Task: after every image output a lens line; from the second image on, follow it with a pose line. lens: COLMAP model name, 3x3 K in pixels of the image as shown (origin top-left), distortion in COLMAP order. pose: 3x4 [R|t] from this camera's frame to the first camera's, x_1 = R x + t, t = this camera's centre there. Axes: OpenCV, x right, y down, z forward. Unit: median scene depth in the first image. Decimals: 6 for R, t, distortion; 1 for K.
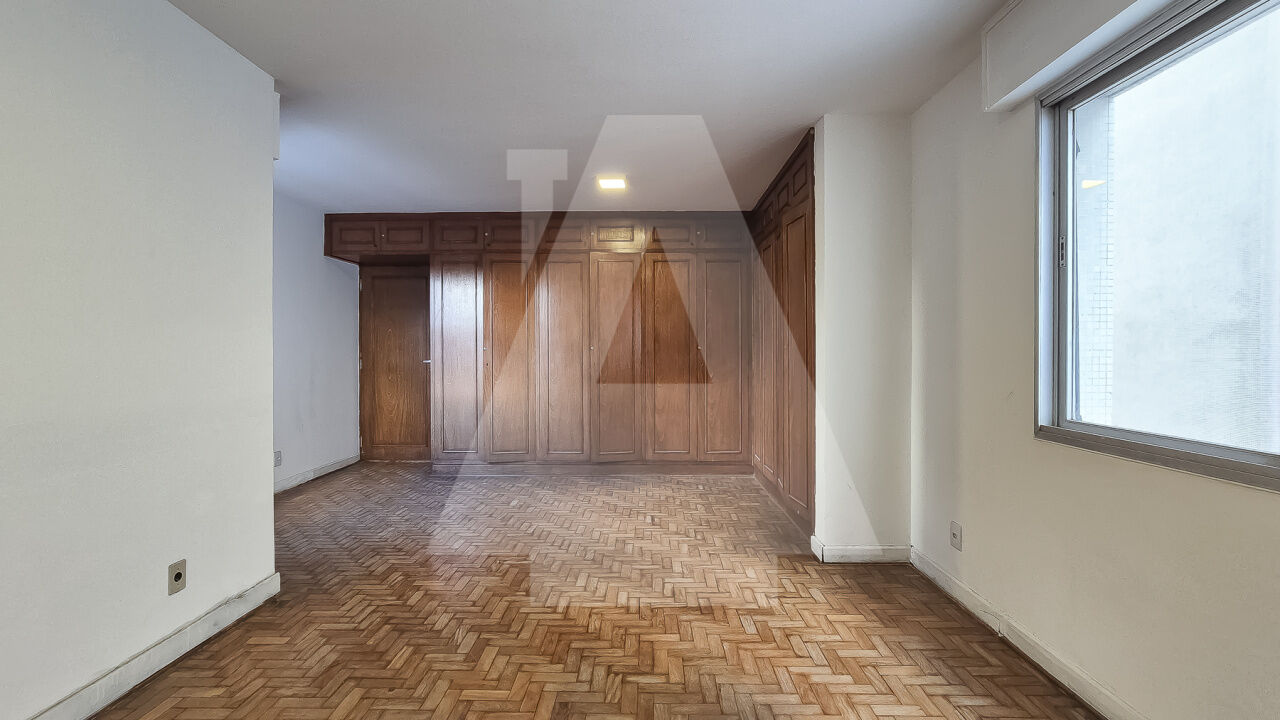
lens RADIAL K [[594.4, 0, 640.0], [0, 594.4, 360.0], [0, 0, 1]] dist [-0.019861, 0.011907]
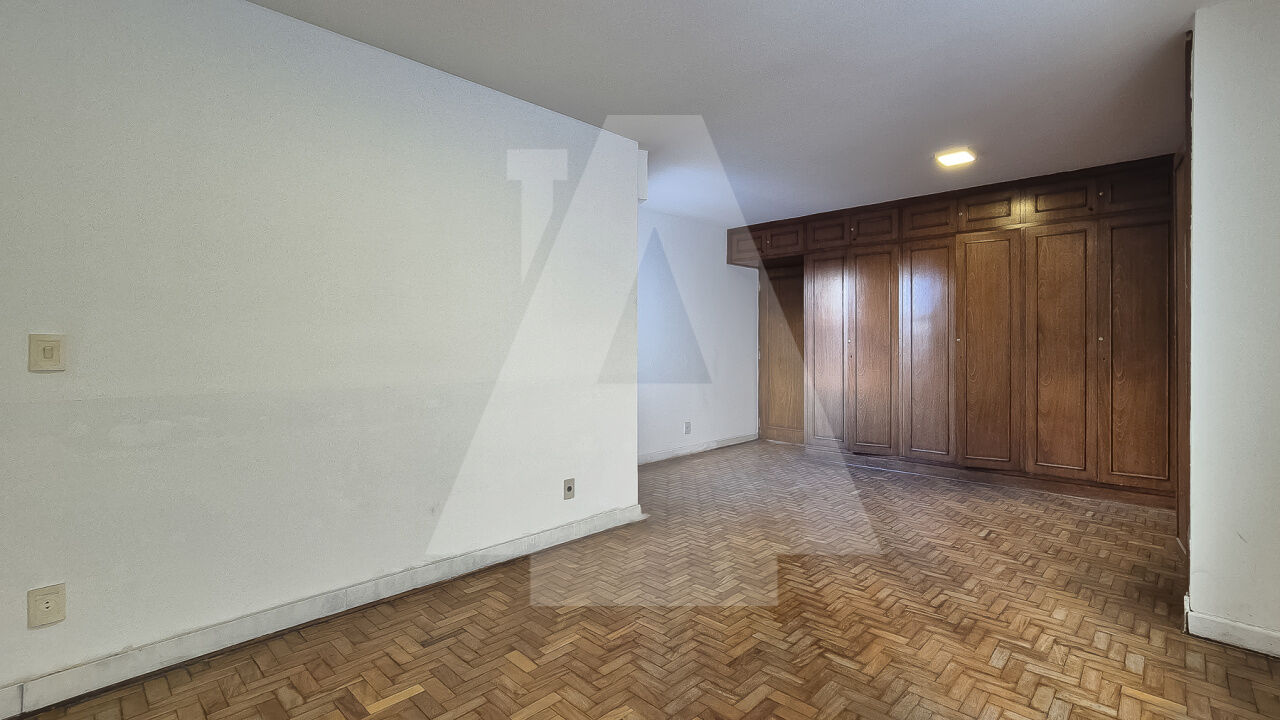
lens RADIAL K [[594.4, 0, 640.0], [0, 594.4, 360.0], [0, 0, 1]] dist [-0.019861, 0.011907]
pose [[0.717884, 0.019437, -0.695891, 0.261188], [-0.013173, 0.999810, 0.014337, 0.005116], [0.696038, -0.001126, 0.718004, 0.012980]]
